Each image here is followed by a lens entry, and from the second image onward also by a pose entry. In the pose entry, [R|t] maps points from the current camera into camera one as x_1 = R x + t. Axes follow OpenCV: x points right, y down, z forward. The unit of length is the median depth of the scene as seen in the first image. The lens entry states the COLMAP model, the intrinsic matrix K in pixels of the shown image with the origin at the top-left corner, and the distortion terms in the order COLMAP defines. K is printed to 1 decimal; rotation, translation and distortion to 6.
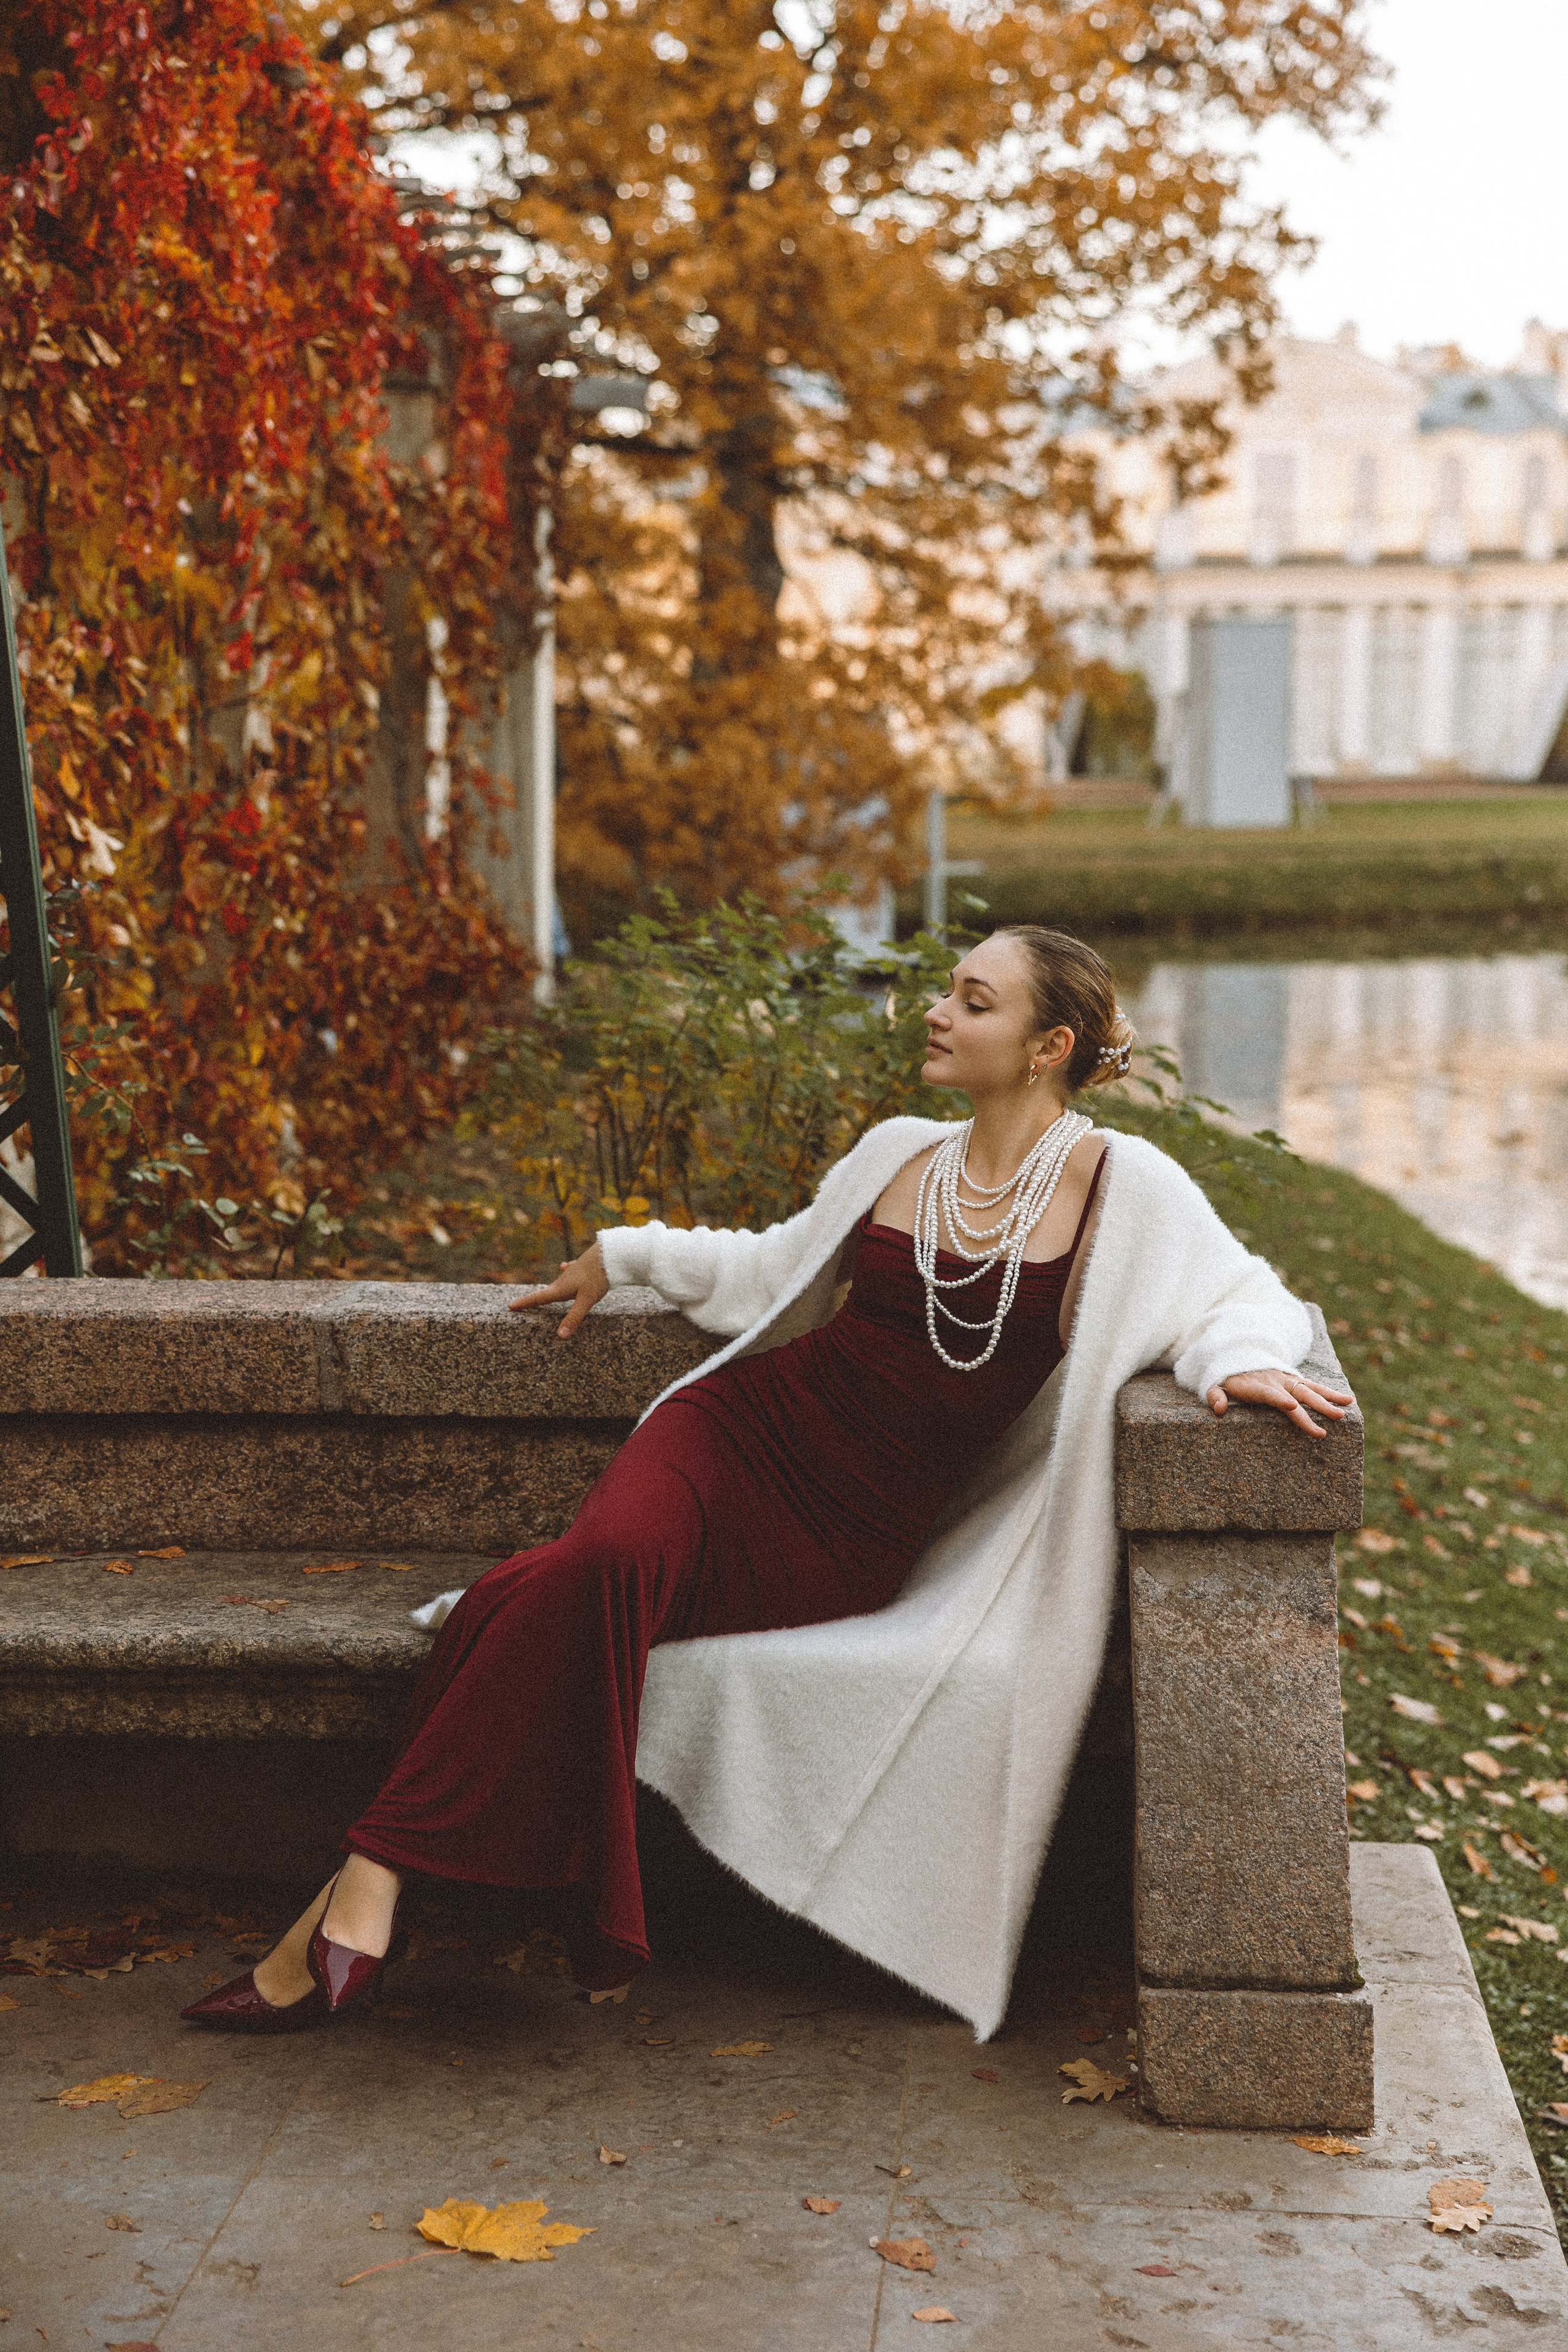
lens RADIAL K [[3687.2, 0, 727.8], [0, 3687.2, 1169.0], [0, 0, 1]] dist [0.318640, -0.187324]
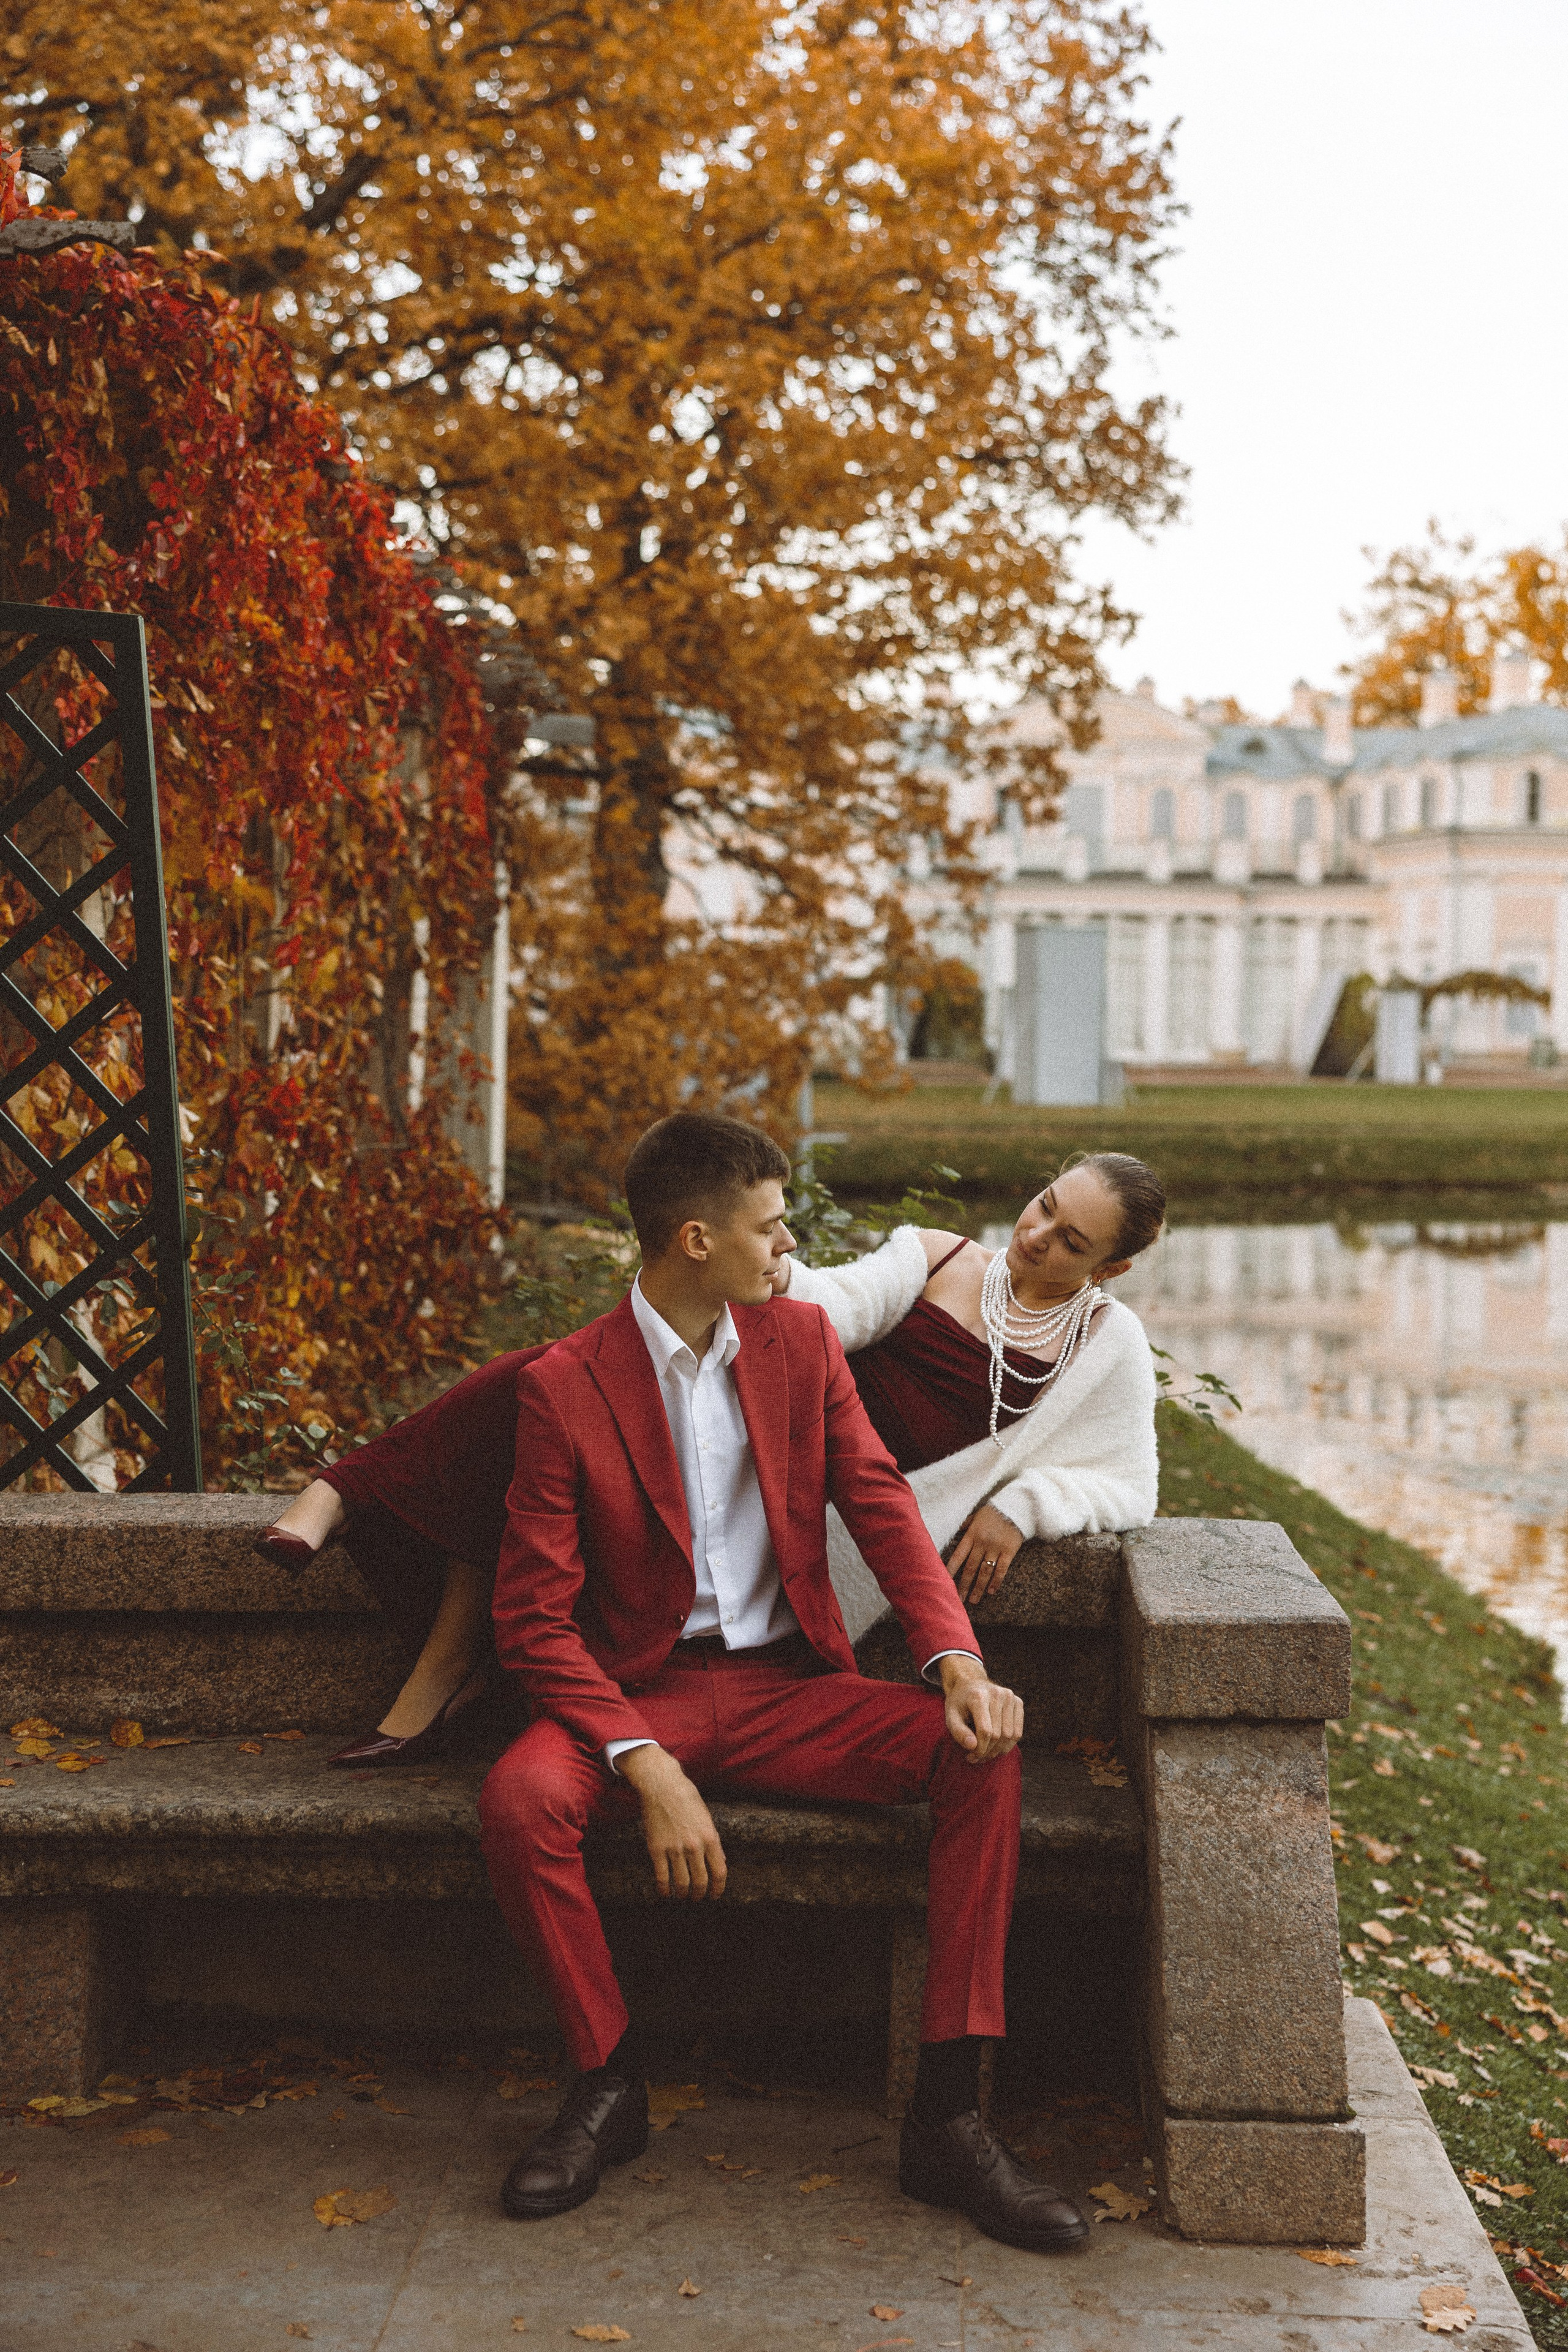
lens RADIAL K [[3286.7, 0, 757.8], [0, 3286.7, 1165.4], [0, 0, 1]] dist [0.243946, -0.153025]
pose [[0.998872, 0.011971, 0.045941, -0.036647], [-0.008640, 0.997365, -0.072029, 0.000293], [-0.046682, 0.071551, 0.996344, -0.025614]]
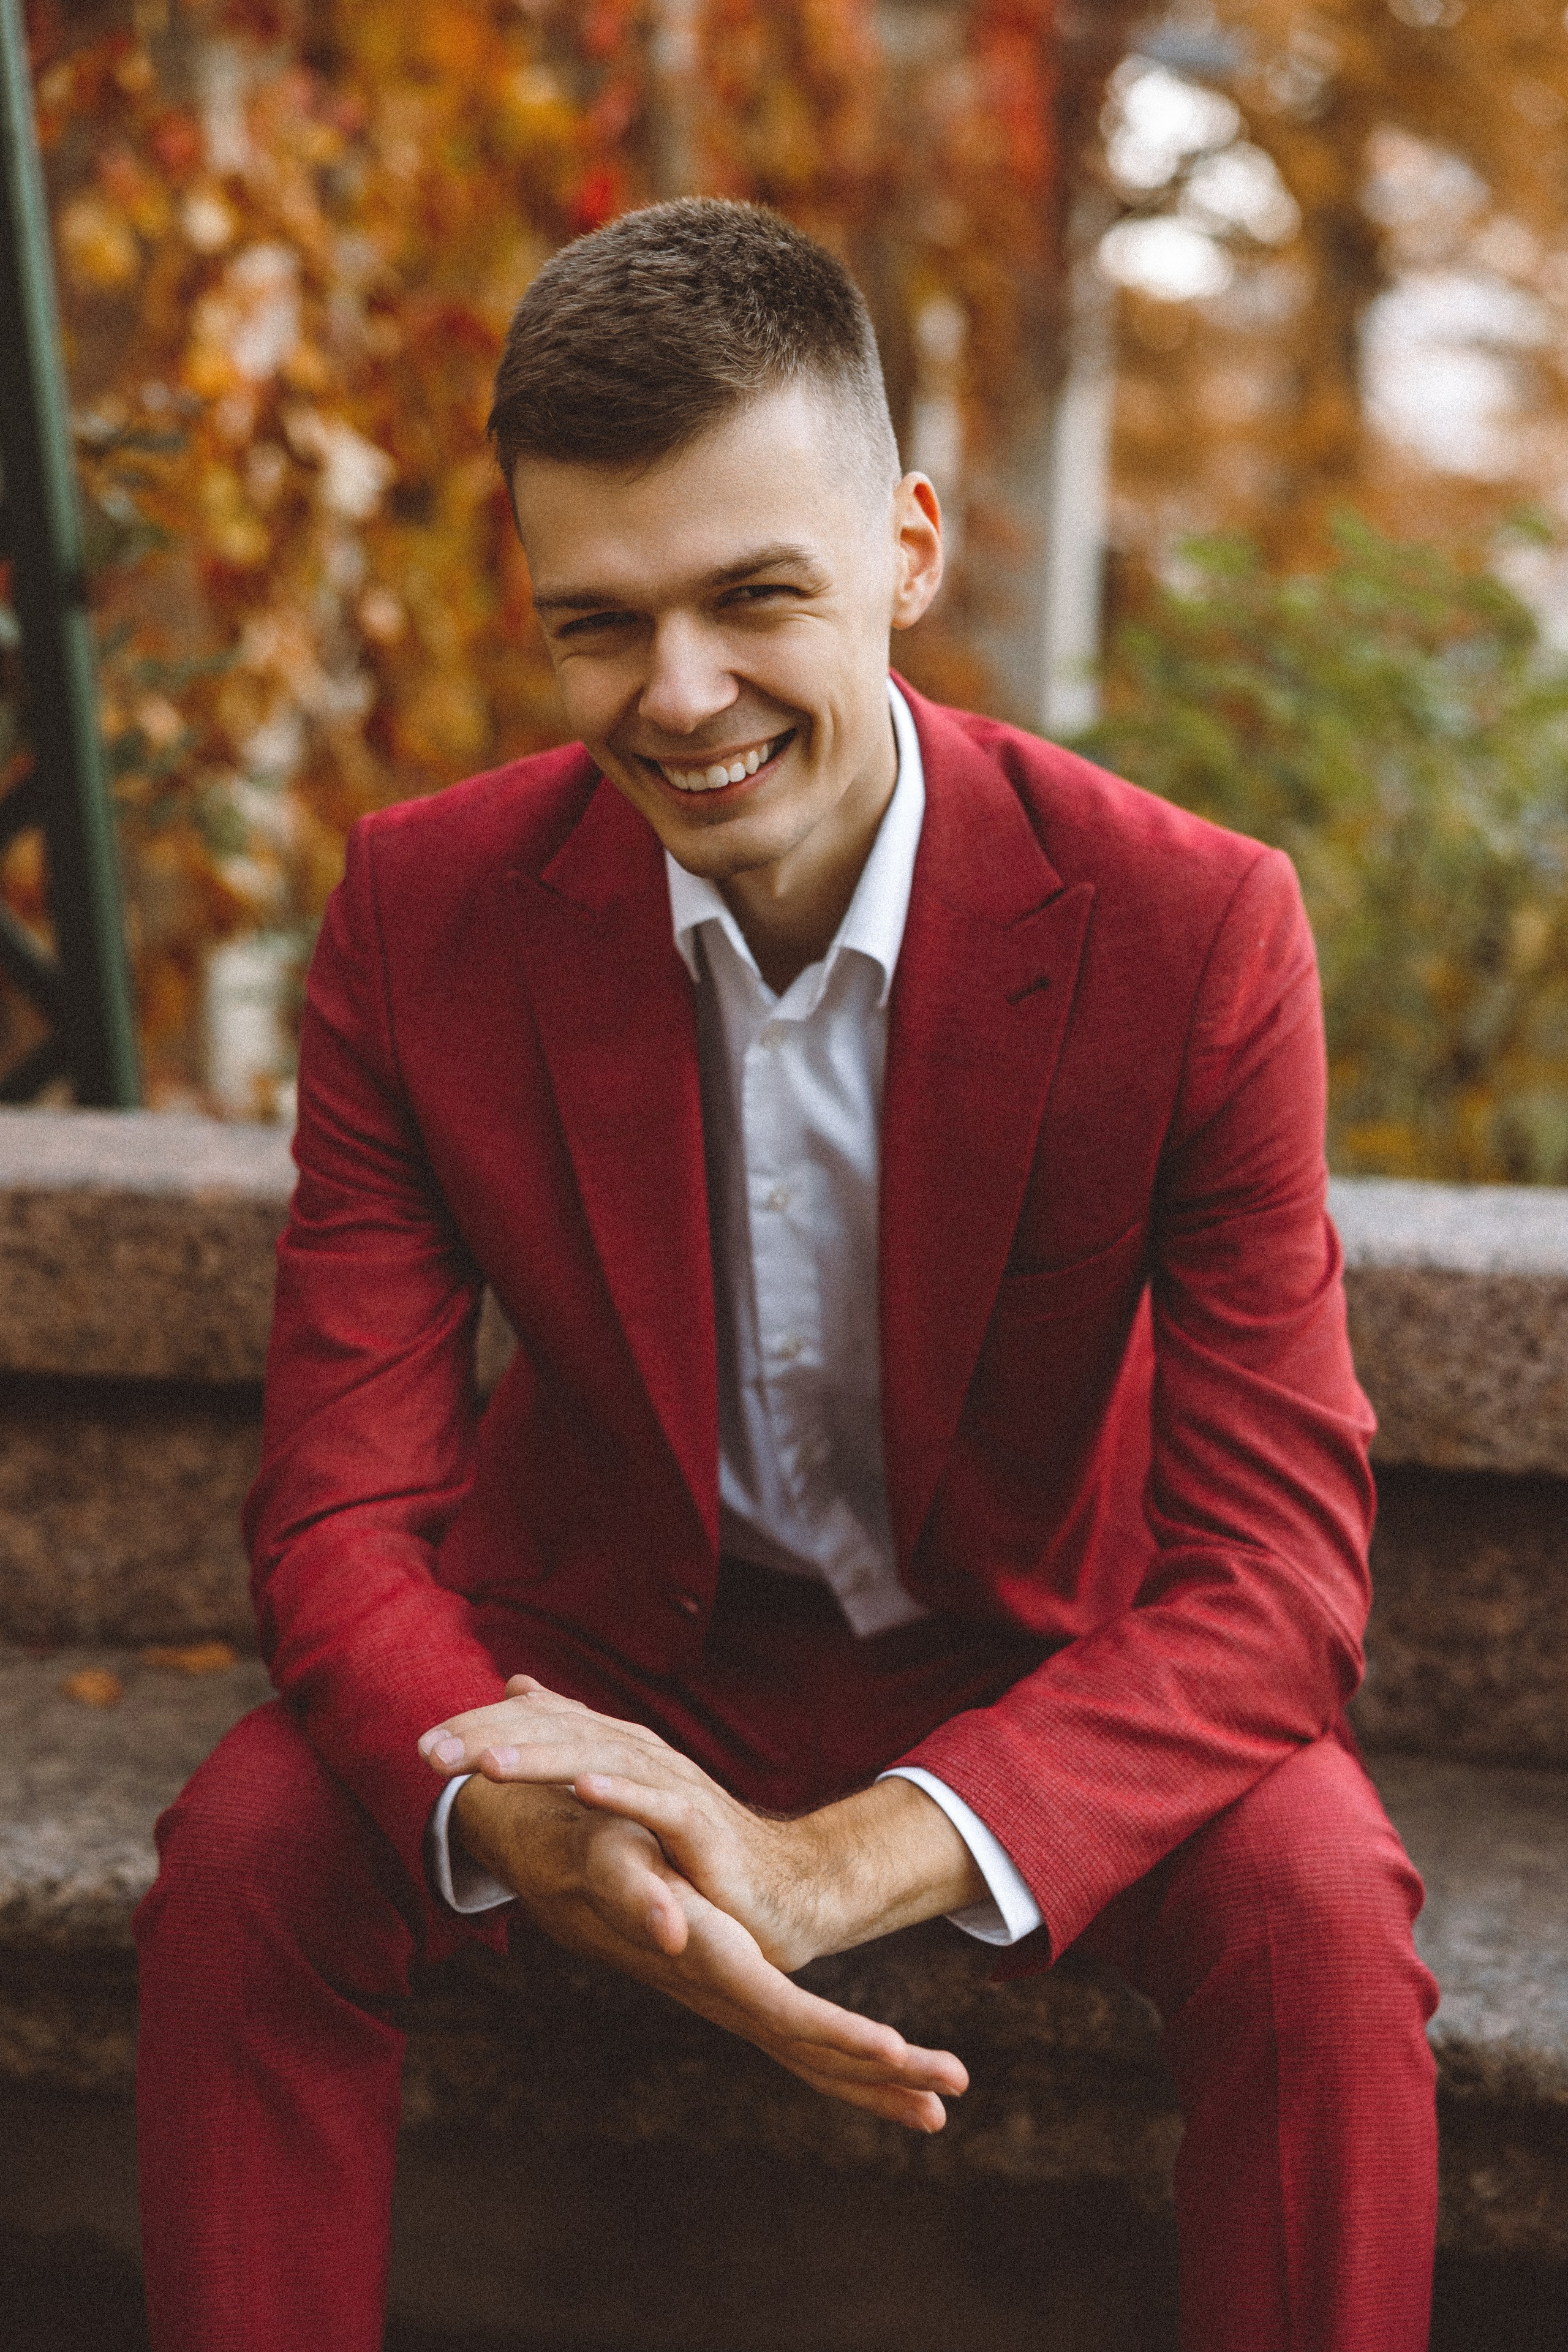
lens RADIAL K [[3957.8, 0, 702.4], [0, 3957.8, 1180.1], [0, 0, 1]] dist [0.321576, -0.099629]
pose [[0.989081, 0.039492, -0.141983, -0.005494], [-0.035433, 0.998891, 0.031002, 0.012577], [0.143050, -0.025633, 0.989384, 0.313269]]
